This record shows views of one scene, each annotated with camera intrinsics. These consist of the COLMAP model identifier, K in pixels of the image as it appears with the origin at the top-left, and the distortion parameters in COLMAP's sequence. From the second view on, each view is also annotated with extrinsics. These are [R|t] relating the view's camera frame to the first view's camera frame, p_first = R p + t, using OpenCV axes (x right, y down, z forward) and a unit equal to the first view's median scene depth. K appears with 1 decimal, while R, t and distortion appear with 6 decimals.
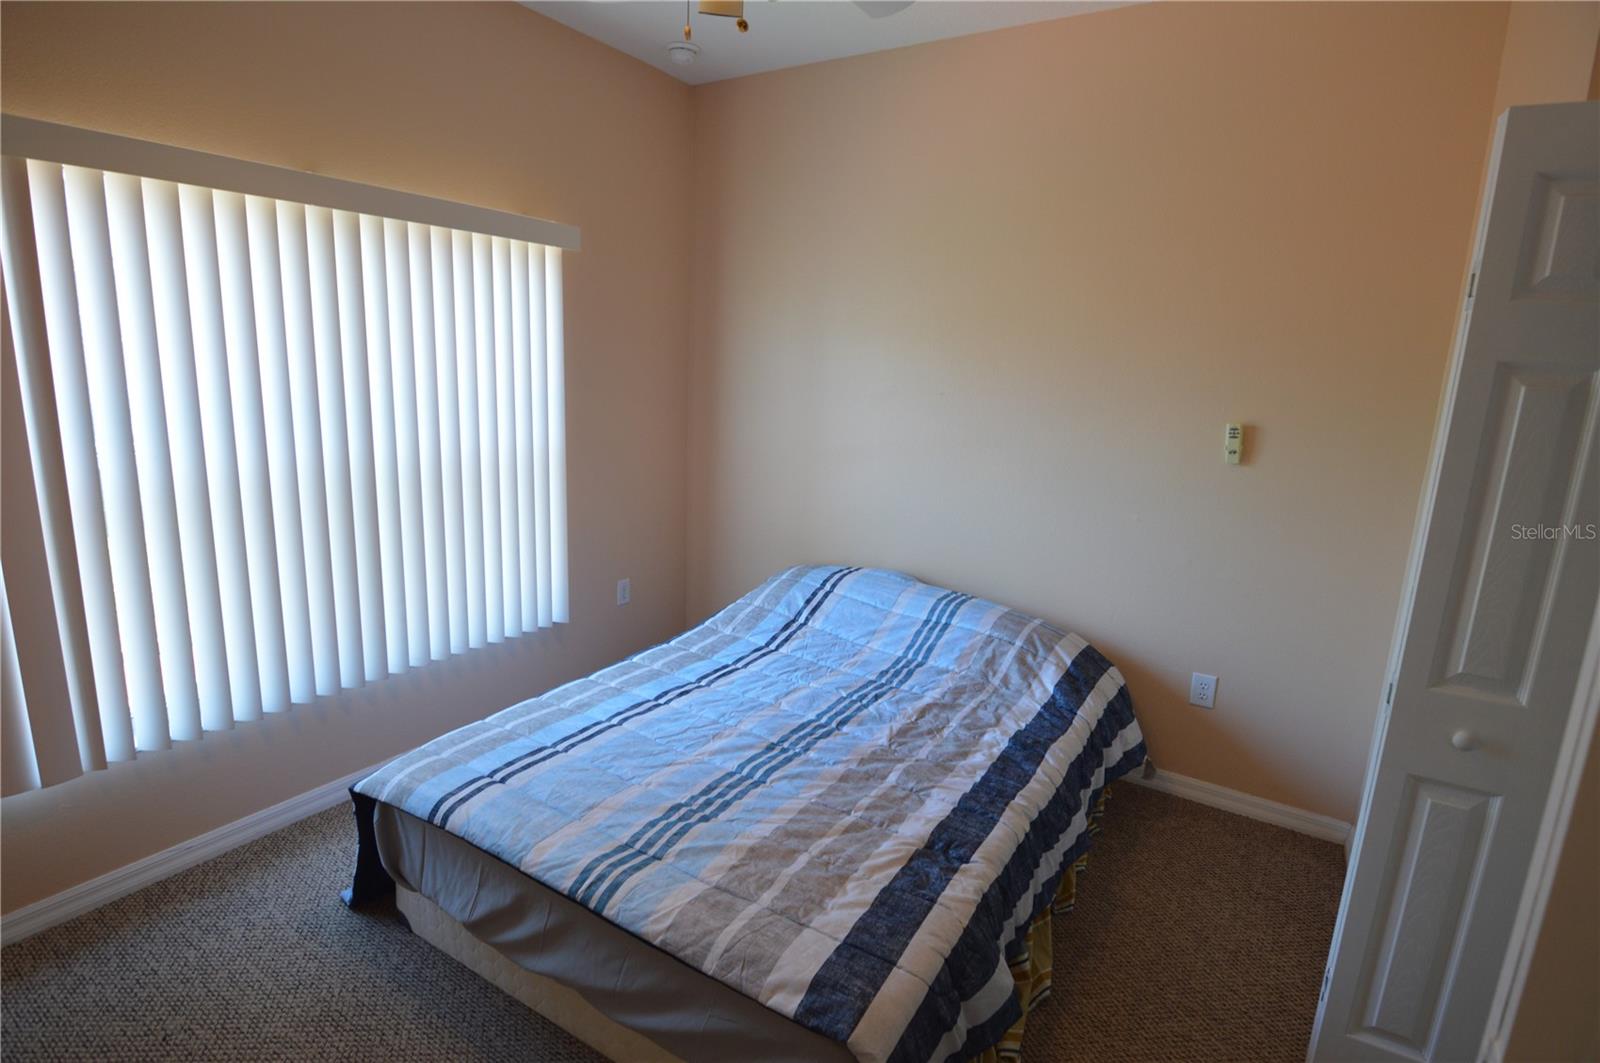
lens RADIAL K [[786.9, 0, 793.6], [0, 786.9, 524.5], [0, 0, 1]] dist [-0.009871, -0.006376]
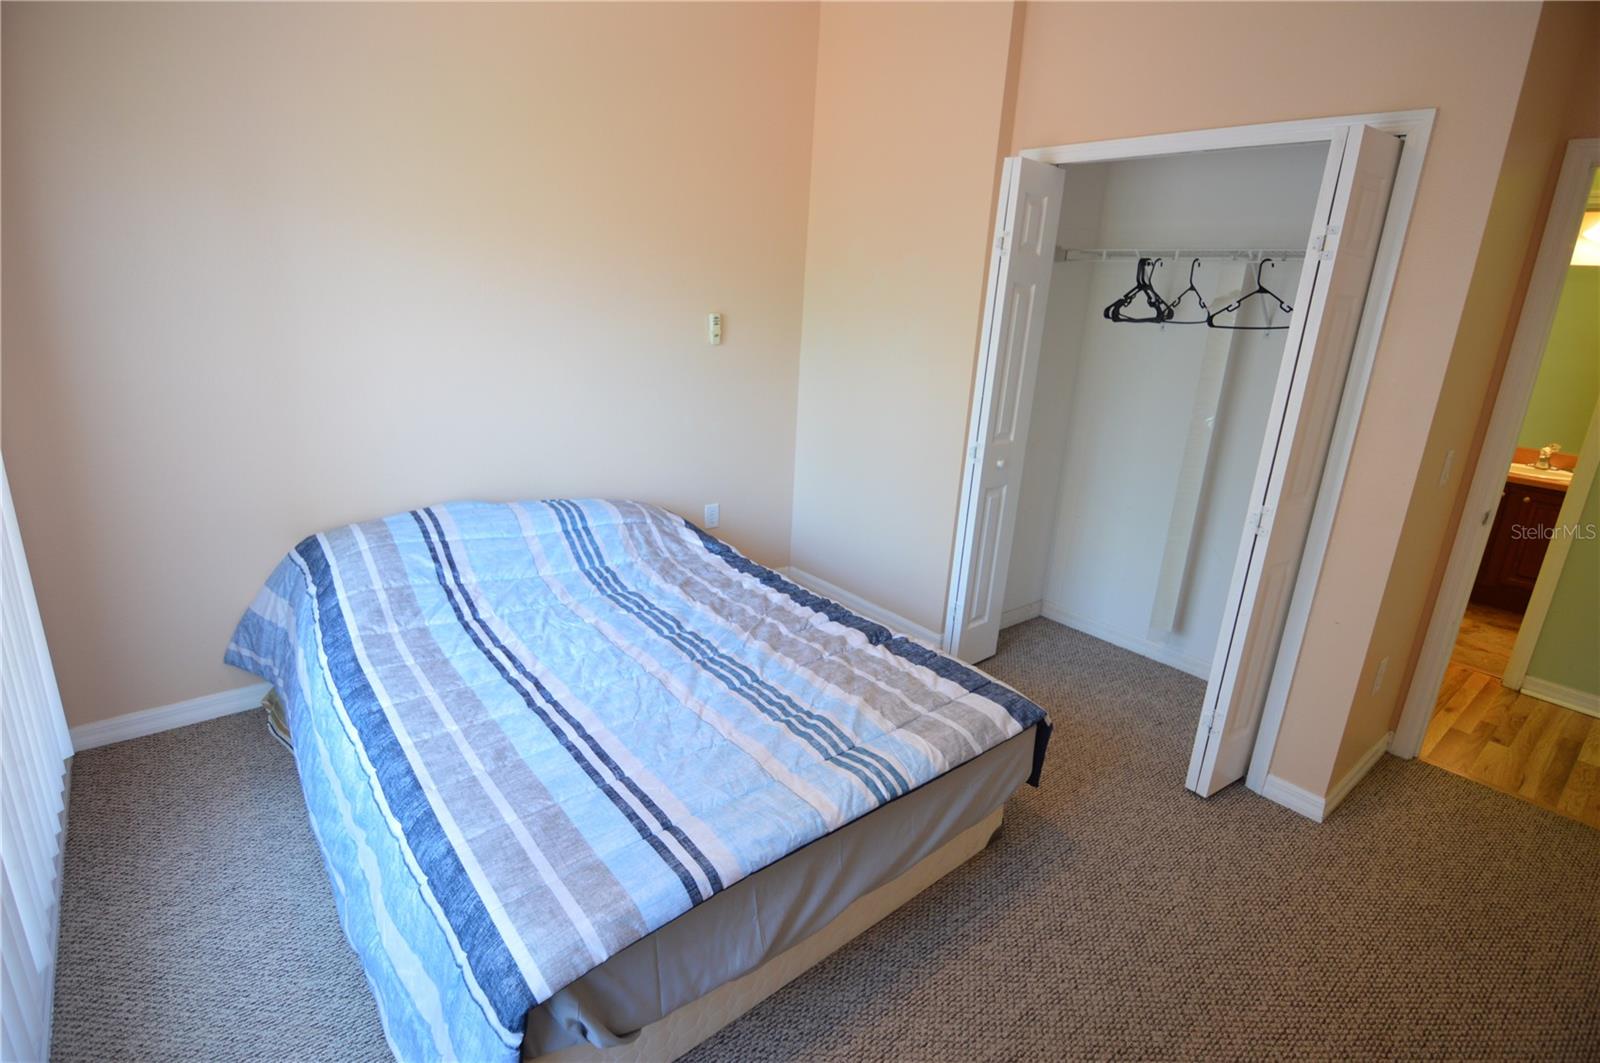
lens RADIAL K [[786.9, 0, 798.2], [0, 786.9, 524.7], [0, 0, 1]] dist [-0.009871, -0.006376]
pose [[0.303529, -0.292267, 0.906890, -0.824280], [0.146493, 0.954792, 0.258674, -0.128534], [-0.941493, 0.054338, 0.332622, 0.509254]]
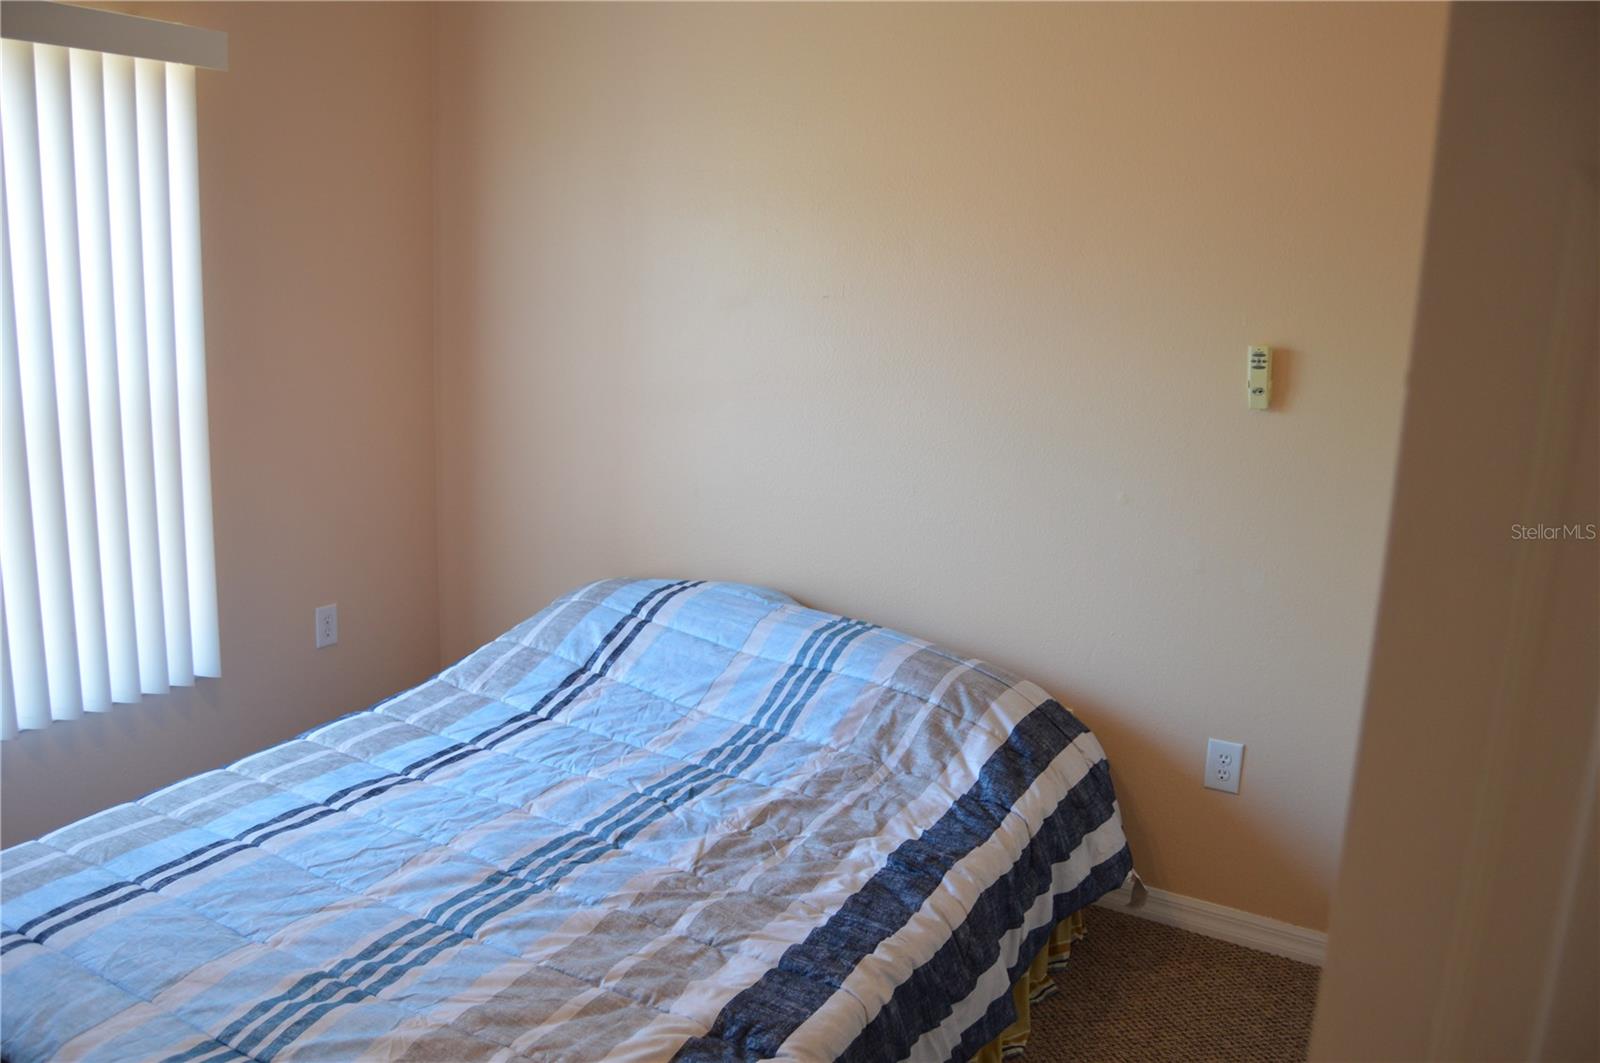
lens RADIAL K [[1268.0, 0, 793.3], [0, 1268.0, 519.0], [0, 0, 1]] dist [-0.101661, 0.041139]
pose [[0.997853, -0.012447, 0.064294, 0.136799], [0.011891, 0.999889, 0.009020, -0.002513], [-0.064399, -0.008236, 0.997890, 0.014195]]
